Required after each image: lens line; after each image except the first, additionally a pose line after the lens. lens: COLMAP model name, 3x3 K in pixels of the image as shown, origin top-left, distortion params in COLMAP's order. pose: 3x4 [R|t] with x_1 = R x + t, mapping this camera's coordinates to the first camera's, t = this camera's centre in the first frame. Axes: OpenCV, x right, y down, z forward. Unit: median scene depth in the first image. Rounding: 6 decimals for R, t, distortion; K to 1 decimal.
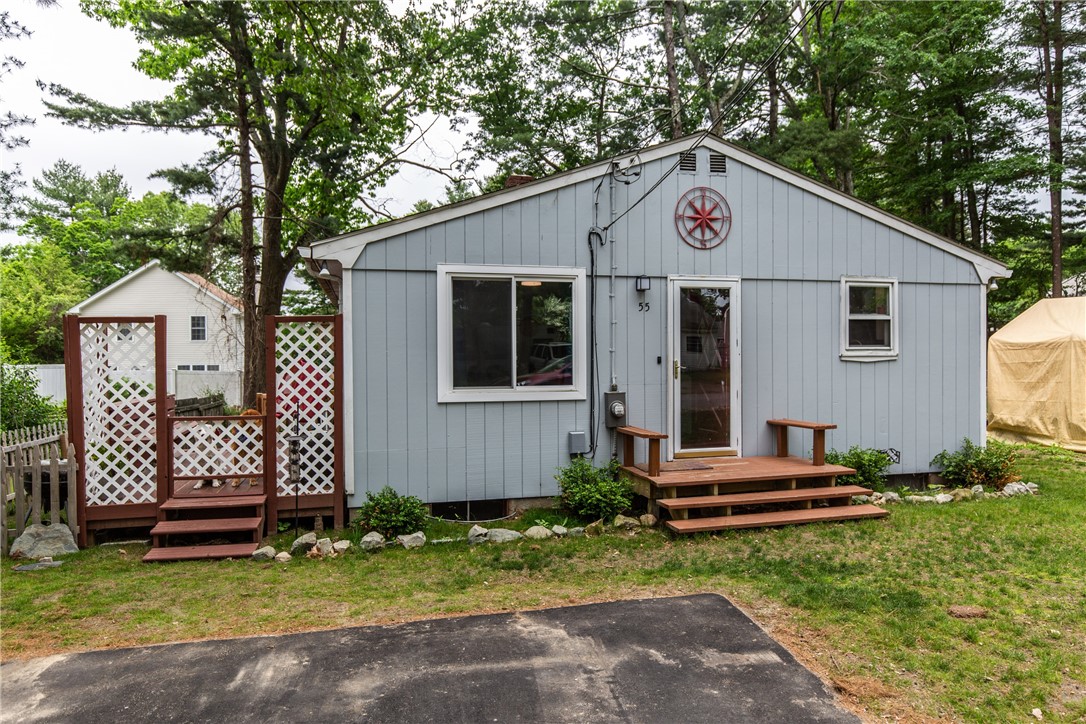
lens RADIAL K [[702.9, 0, 544.3], [0, 702.9, 361.2], [0, 0, 1]] dist [-0.007982, -0.002423]
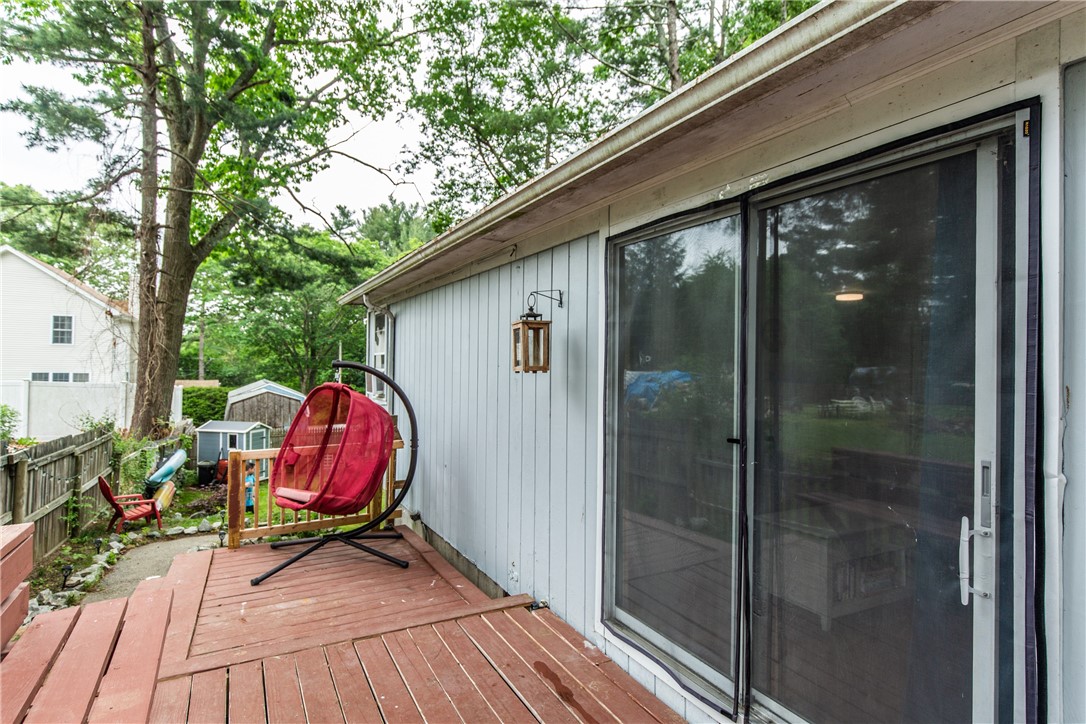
lens RADIAL K [[568.7, 0, 543.4], [0, 568.7, 354.1], [0, 0, 1]] dist [0.001175, 0.001233]
pose [[0.968200, 0.024675, 0.248958, -0.431079], [-0.016368, 0.999240, -0.035382, -0.012568], [-0.249642, 0.030182, 0.967868, 0.807494]]
